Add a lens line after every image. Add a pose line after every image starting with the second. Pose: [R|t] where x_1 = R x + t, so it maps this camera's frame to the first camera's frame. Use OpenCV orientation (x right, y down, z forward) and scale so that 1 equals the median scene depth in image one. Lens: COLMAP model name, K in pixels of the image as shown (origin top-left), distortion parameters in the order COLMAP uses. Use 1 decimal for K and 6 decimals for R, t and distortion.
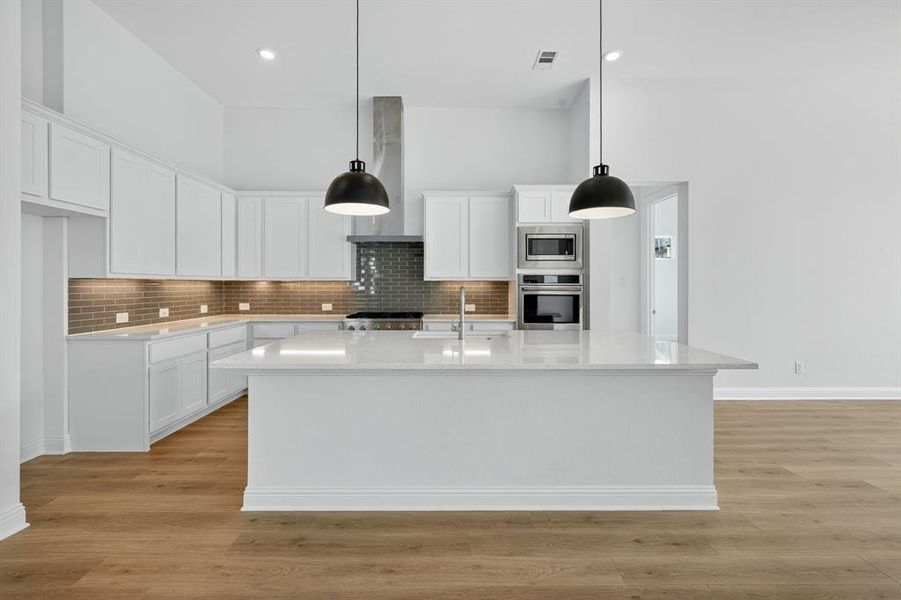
lens RADIAL K [[414.8, 0, 446.4], [0, 414.8, 283.5], [0, 0, 1]] dist [-0.002434, -0.000760]
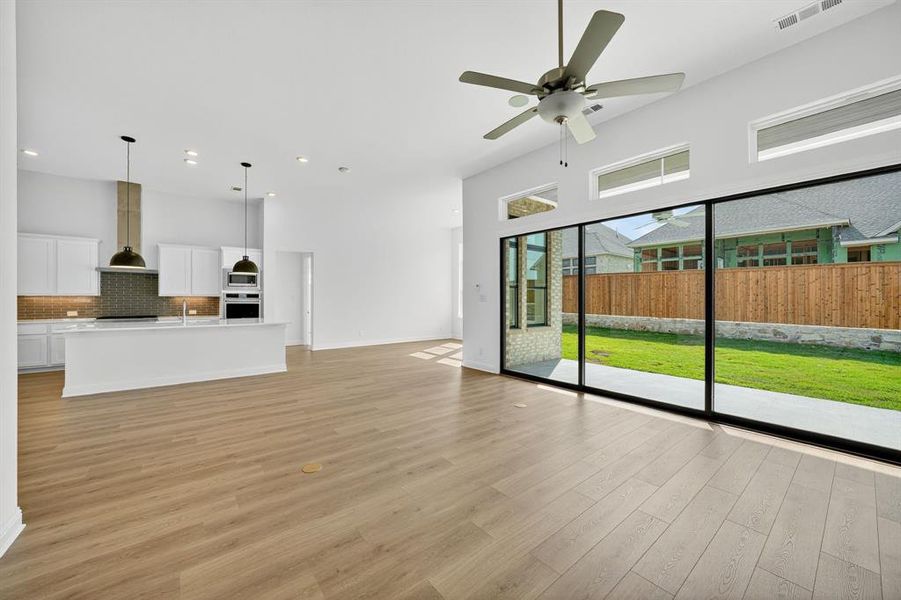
lens RADIAL K [[351.9, 0, 454.7], [0, 351.9, 297.2], [0, 0, 1]] dist [-0.002905, 0.000220]
pose [[0.778929, 0.003816, 0.627100, -0.011090], [-0.001644, 0.999990, -0.004043, 0.001383], [-0.627110, 0.002118, 0.778928, -0.944533]]
